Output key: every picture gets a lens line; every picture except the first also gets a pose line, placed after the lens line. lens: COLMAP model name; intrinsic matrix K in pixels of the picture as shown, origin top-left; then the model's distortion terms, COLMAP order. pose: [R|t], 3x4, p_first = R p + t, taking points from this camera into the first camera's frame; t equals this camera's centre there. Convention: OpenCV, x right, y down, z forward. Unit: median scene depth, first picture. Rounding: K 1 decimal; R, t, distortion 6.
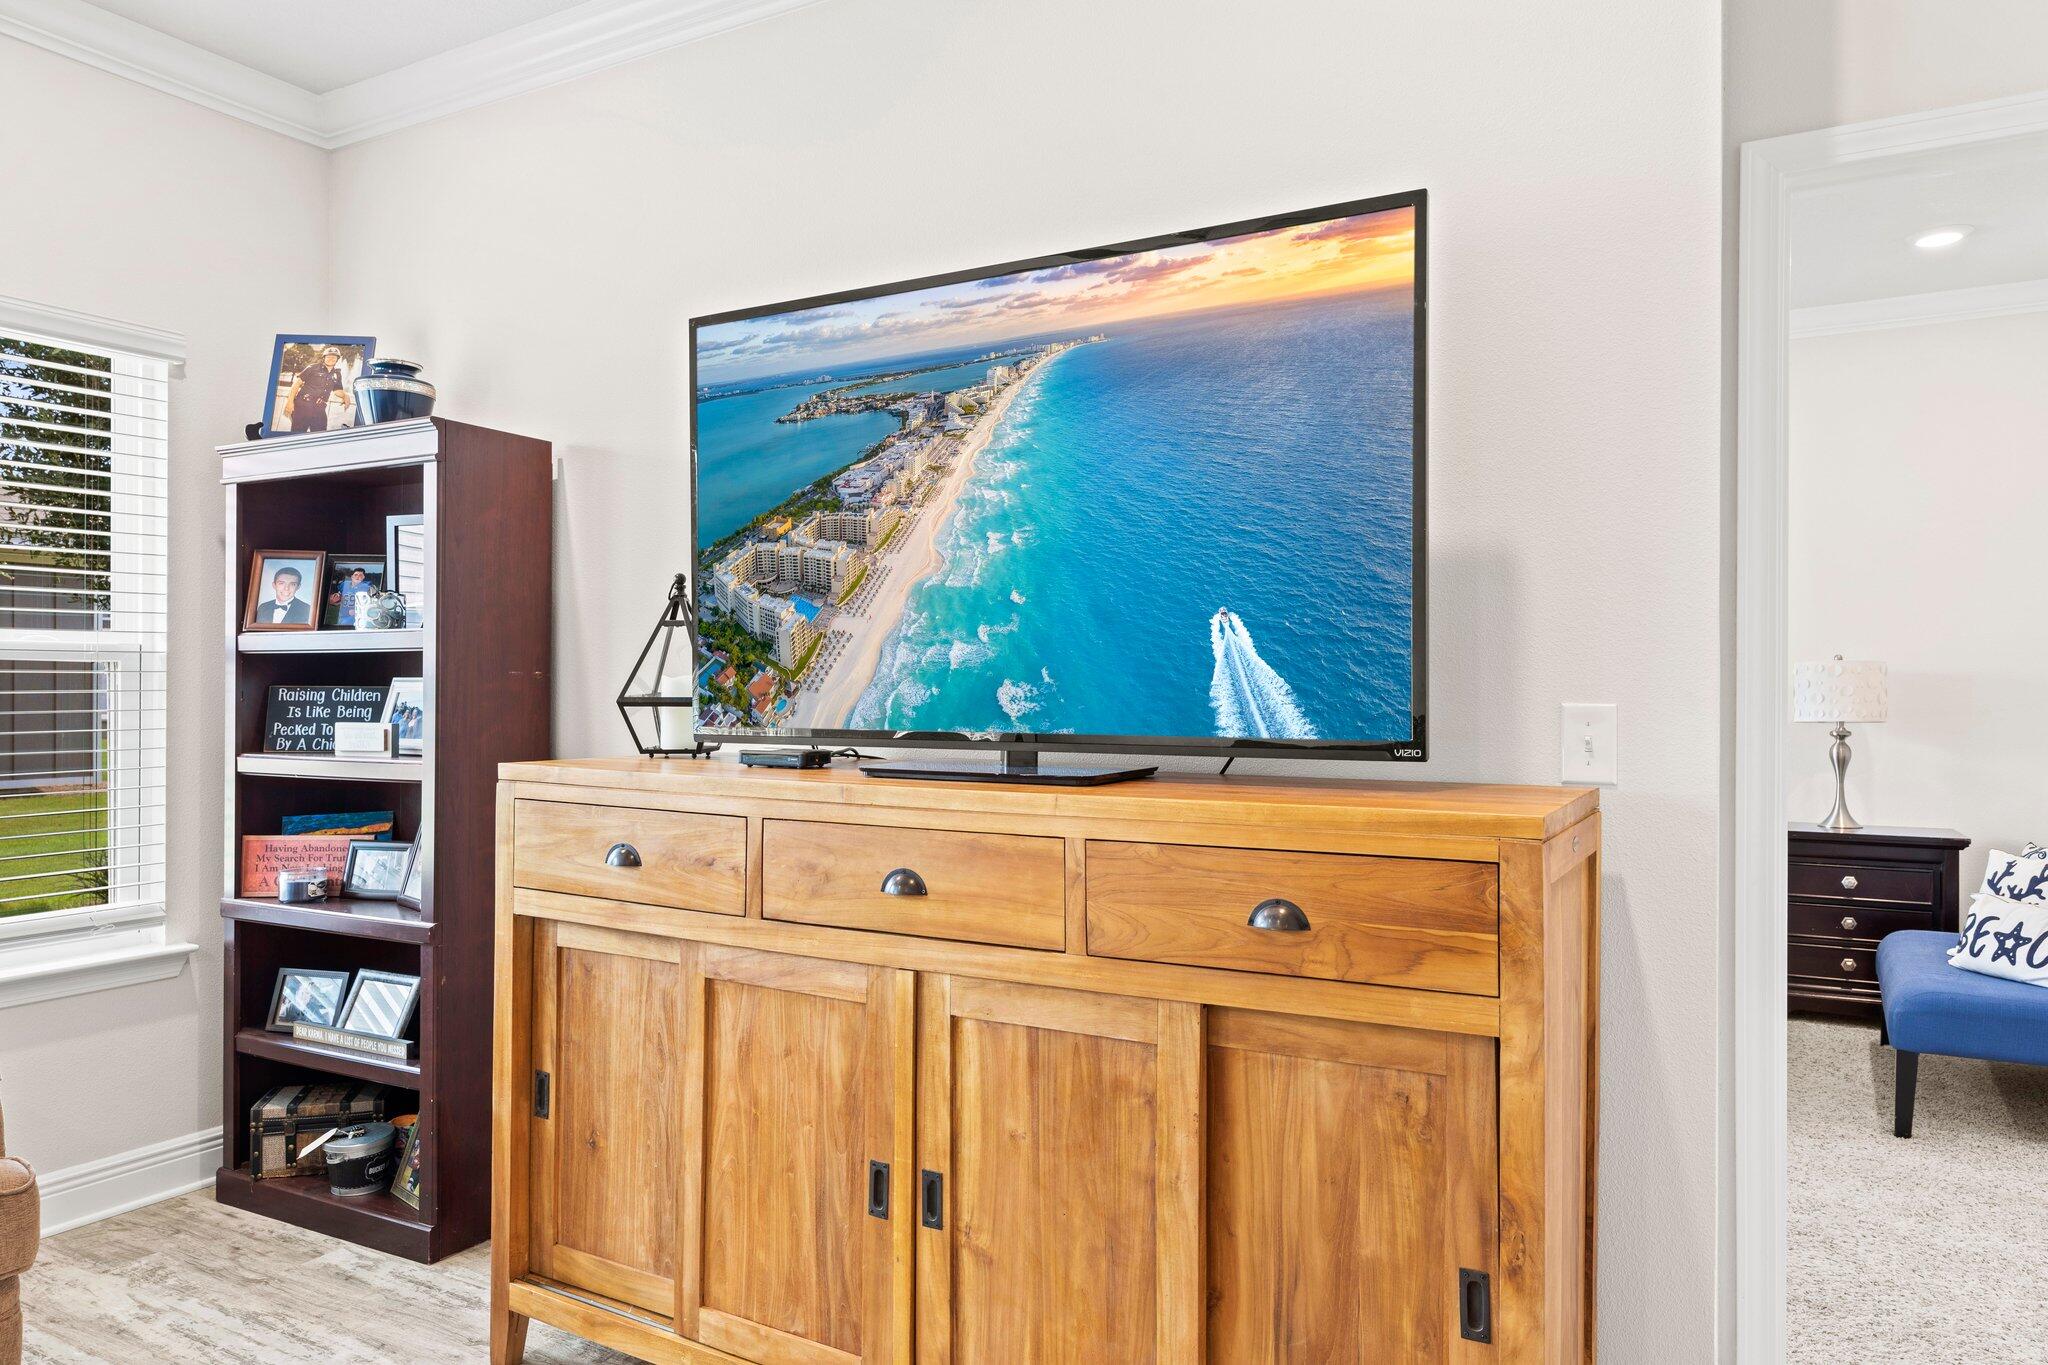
lens RADIAL K [[1352.2, 0, 1025.8], [0, 1352.2, 688.1], [0, 0, 1]] dist [0.006393, -0.001083]
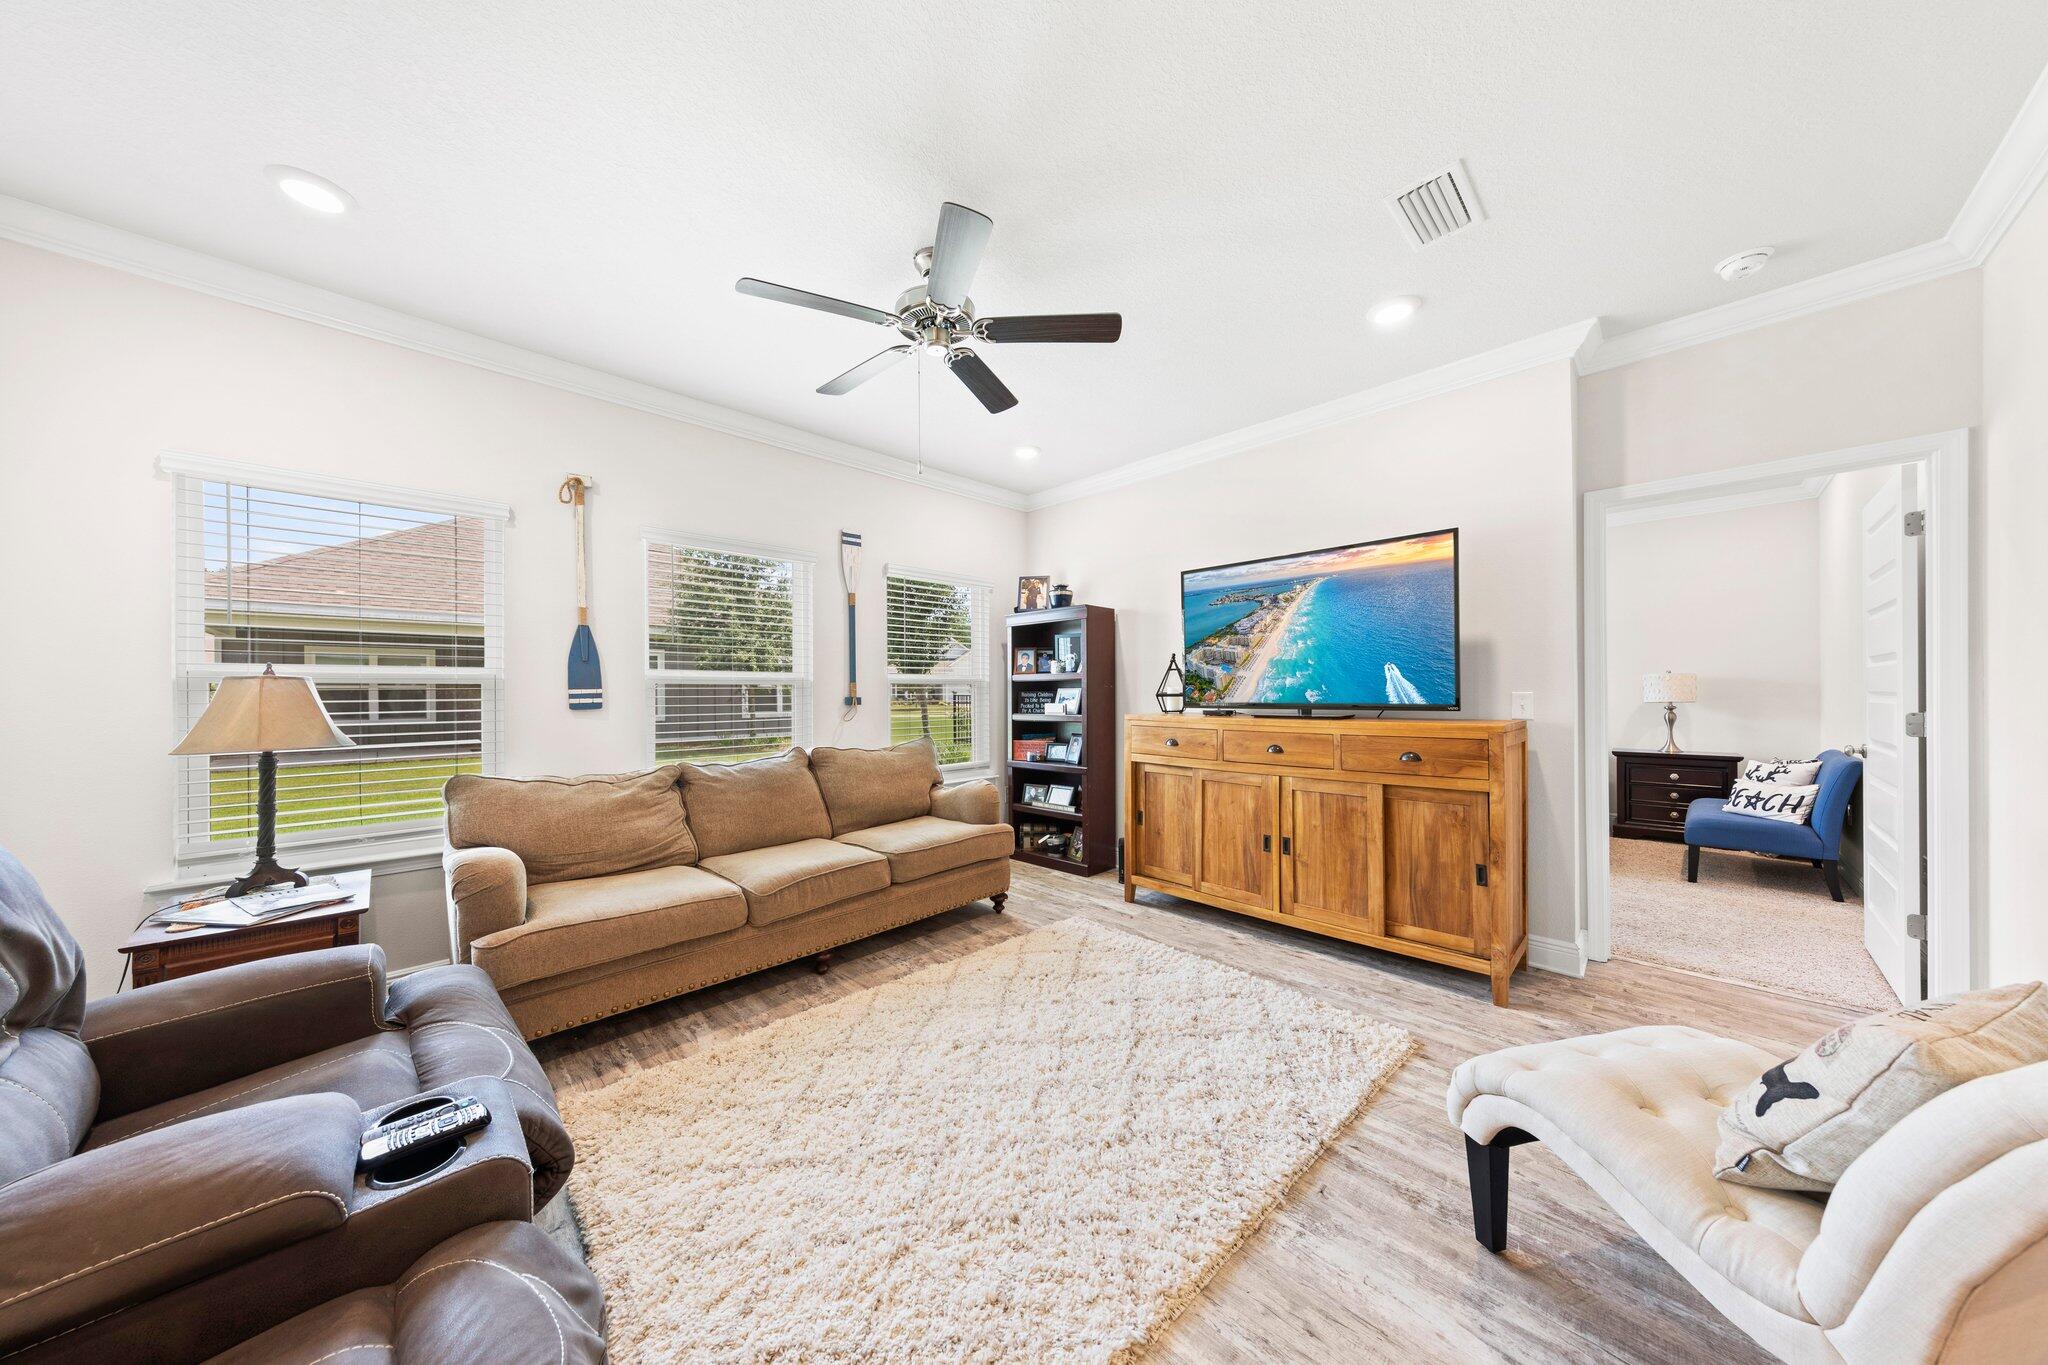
lens RADIAL K [[636.5, 0, 1026.5], [0, 636.5, 690.8], [0, 0, 1]] dist [0.001473, -0.000017]
pose [[0.960409, -0.010676, -0.278389, -0.194395], [0.009830, 0.999942, -0.004433, 0.004097], [0.278420, 0.001521, 0.960458, -0.524362]]
